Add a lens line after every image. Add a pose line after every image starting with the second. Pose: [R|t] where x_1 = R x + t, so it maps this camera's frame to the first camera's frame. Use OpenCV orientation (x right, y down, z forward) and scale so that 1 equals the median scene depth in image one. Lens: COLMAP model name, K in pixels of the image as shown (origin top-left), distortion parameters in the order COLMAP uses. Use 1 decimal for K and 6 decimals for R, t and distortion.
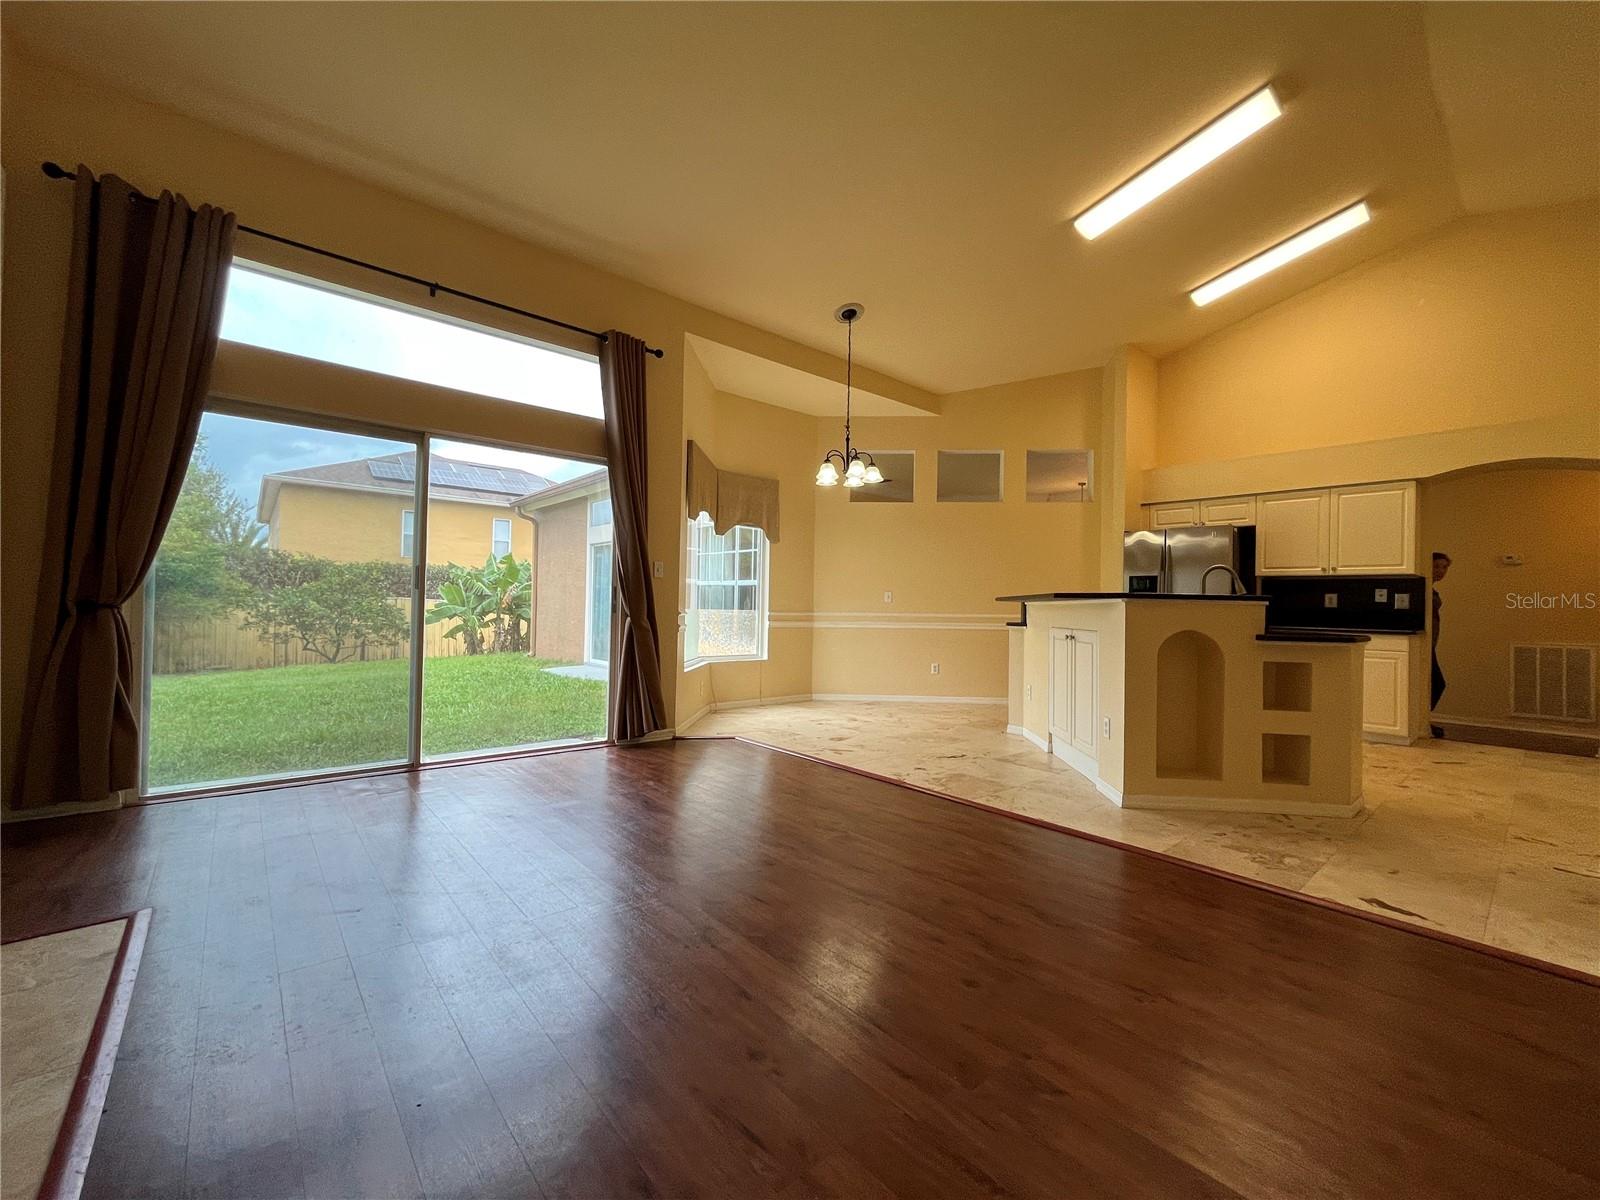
lens RADIAL K [[652.4, 0, 800.0], [0, 652.4, 598.1], [0, 0, 1]] dist [-0.002953, 0.000224]
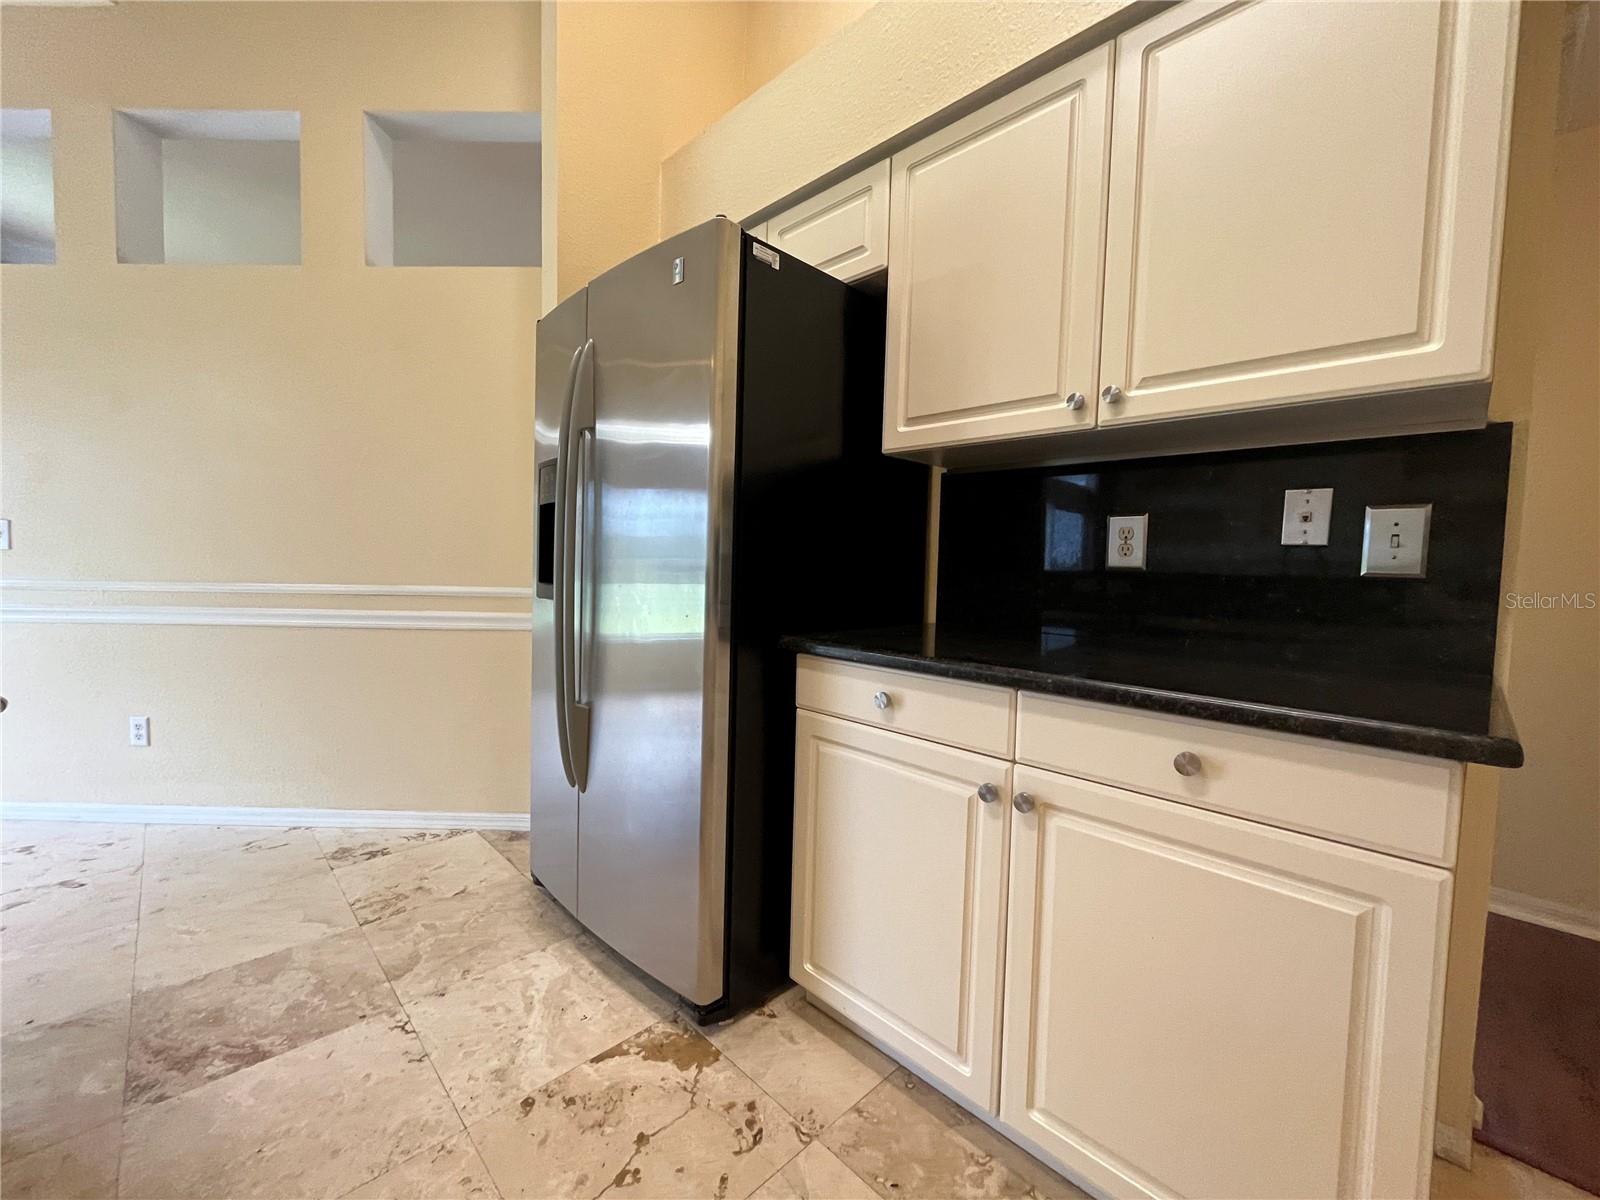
lens RADIAL K [[652.4, 0, 800.0], [0, 652.4, 598.1], [0, 0, 1]] dist [-0.002953, 0.000224]
pose [[0.998218, -0.000268, 0.059680, 0.699397], [-0.003713, 0.997774, 0.066587, 0.010037], [-0.059565, -0.066690, 0.995994, 0.778573]]
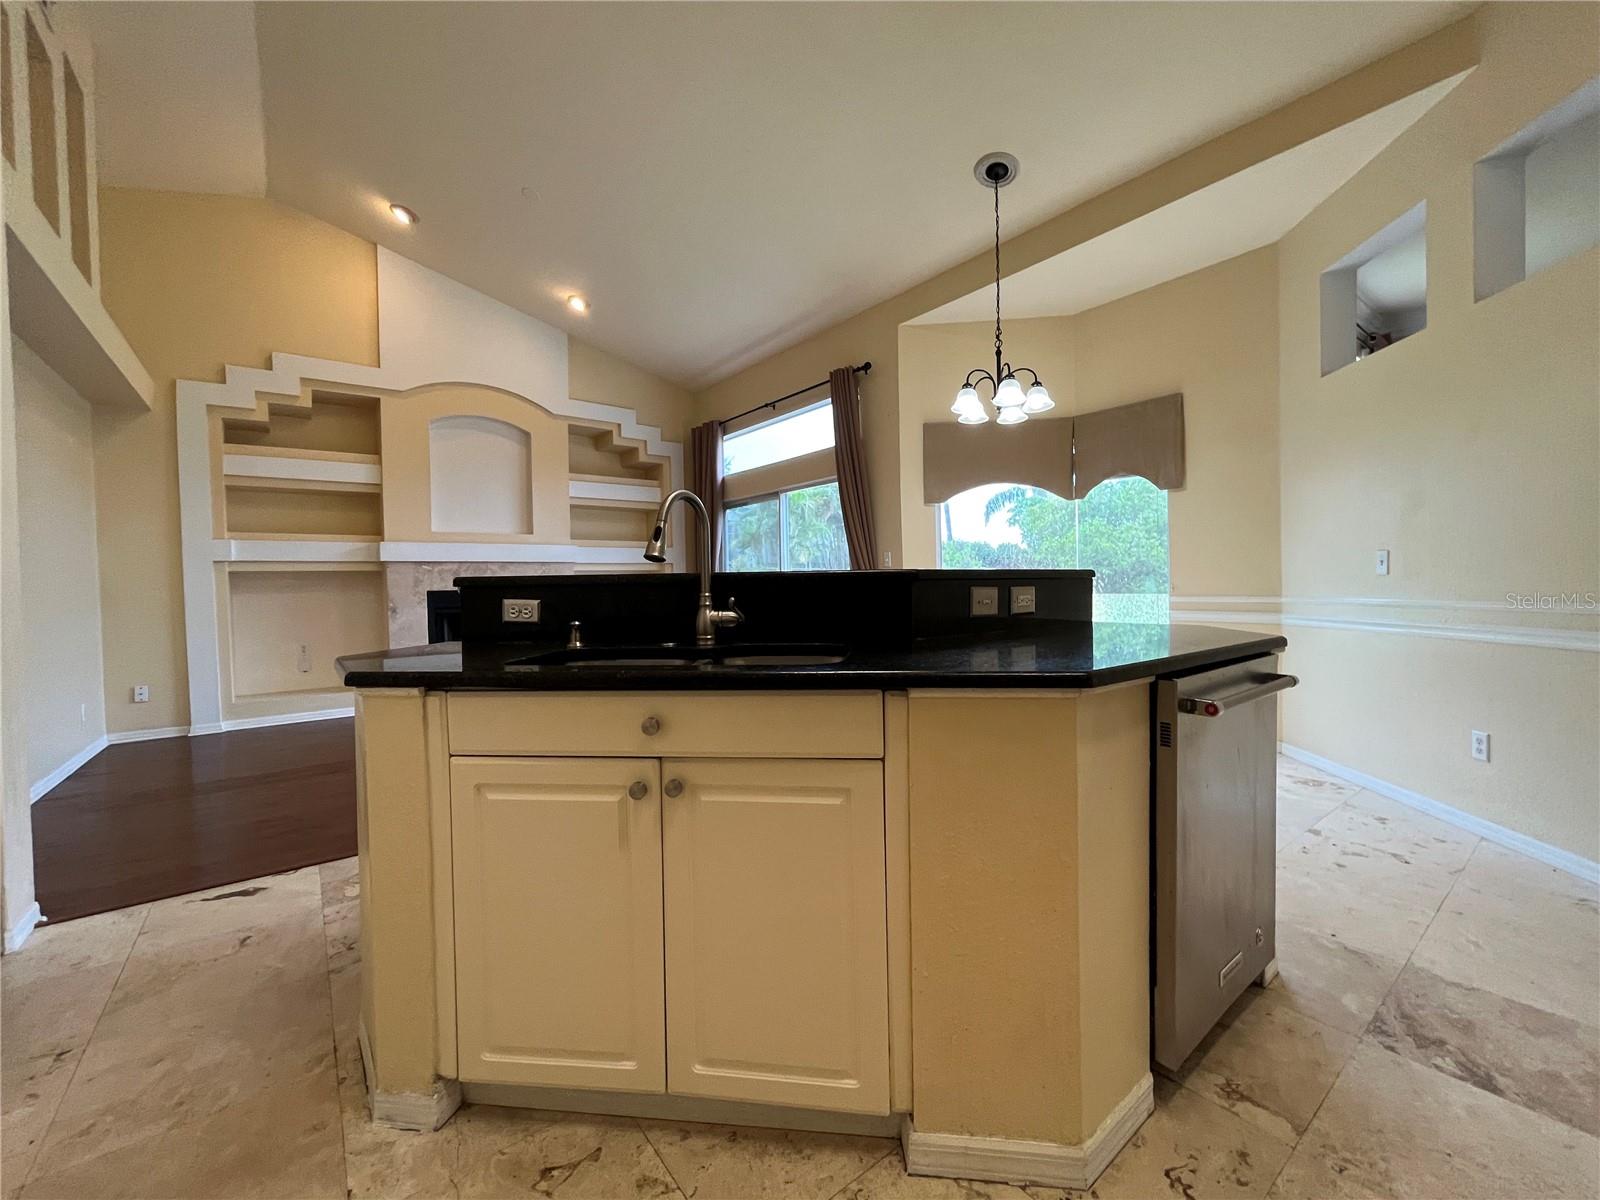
lens RADIAL K [[652.4, 0, 800.0], [0, 652.4, 598.1], [0, 0, 1]] dist [-0.002953, 0.000224]
pose [[-0.052811, 0.001839, -0.998603, 0.761524], [0.029088, 0.999577, 0.000303, 0.013771], [0.998181, -0.029032, -0.052843, 0.789838]]
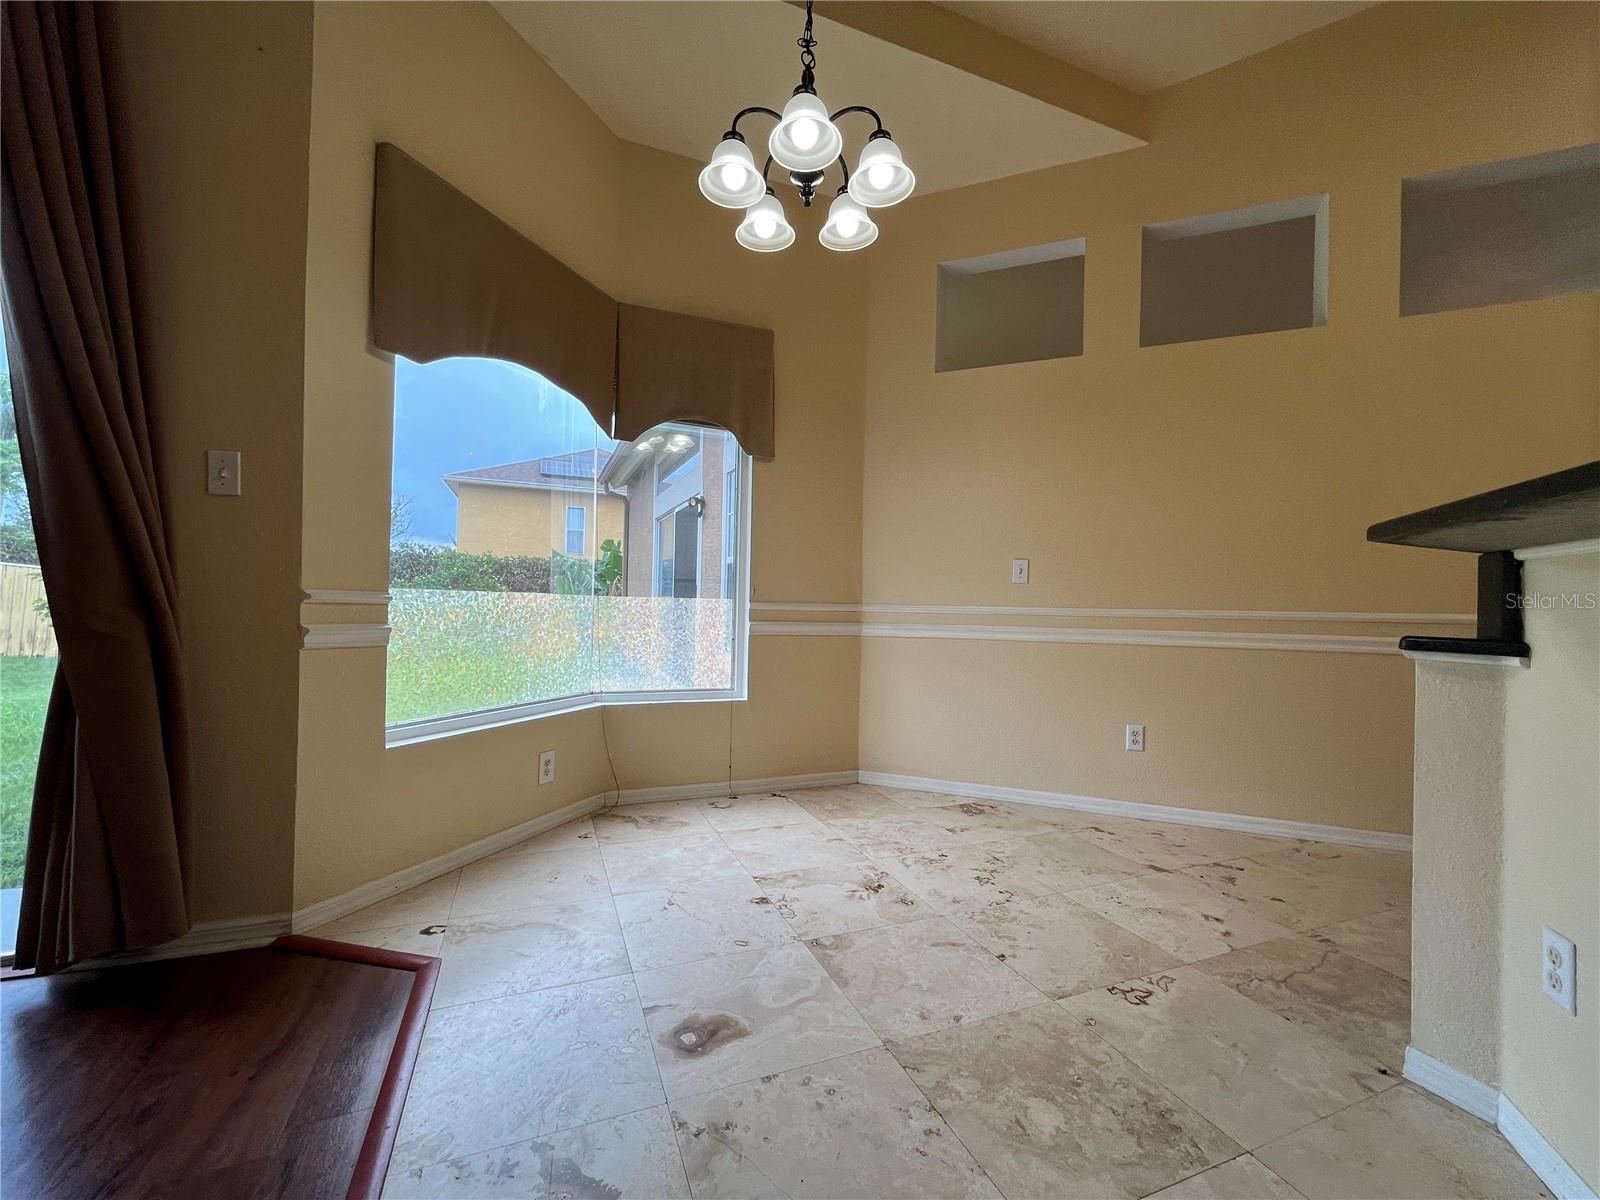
lens RADIAL K [[652.4, 0, 800.0], [0, 652.4, 598.1], [0, 0, 1]] dist [-0.002953, 0.000224]
pose [[0.947927, 0.000050, -0.318489, 0.169618], [-0.000398, 0.999999, -0.001030, 0.022131], [0.318489, 0.001103, 0.947926, 0.661458]]
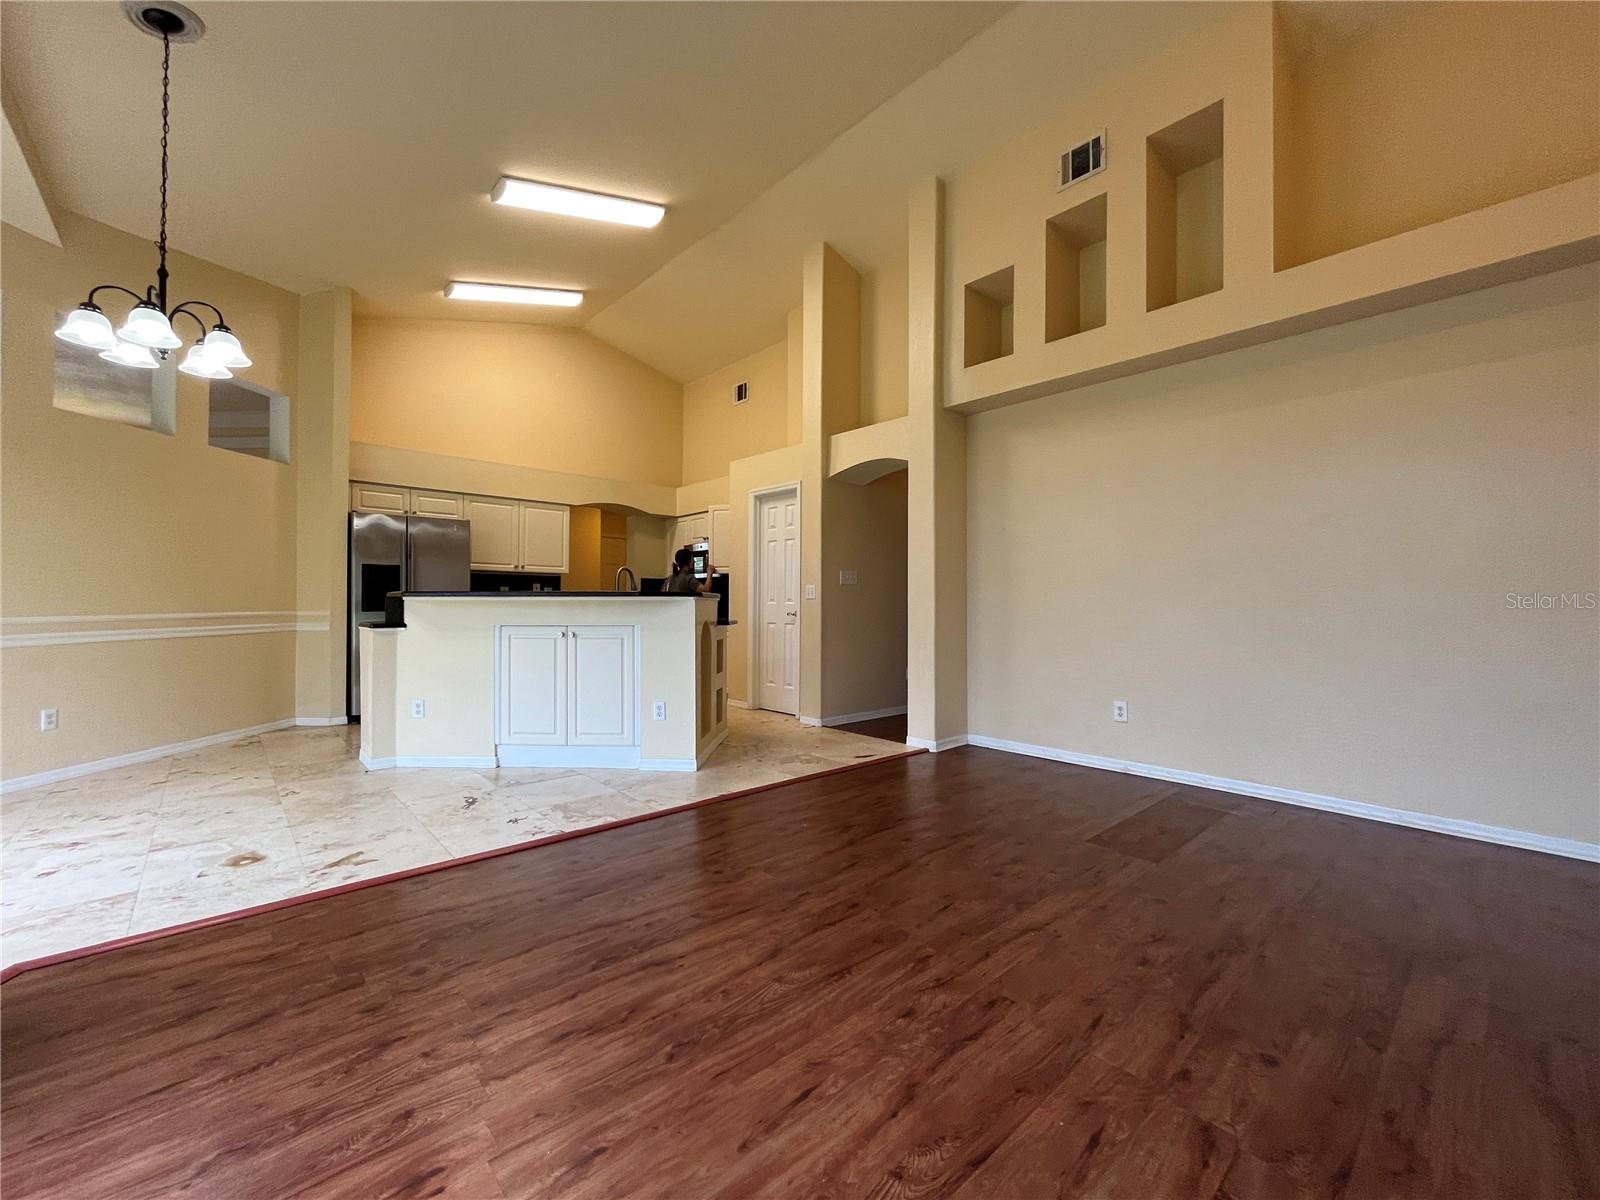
lens RADIAL K [[652.4, 0, 800.0], [0, 652.4, 598.1], [0, 0, 1]] dist [-0.002953, 0.000224]
pose [[-0.020843, -0.011826, 0.999713, -0.422497], [-0.015884, 0.999808, 0.011496, -0.008069], [-0.999657, -0.015640, -0.021026, 0.503312]]
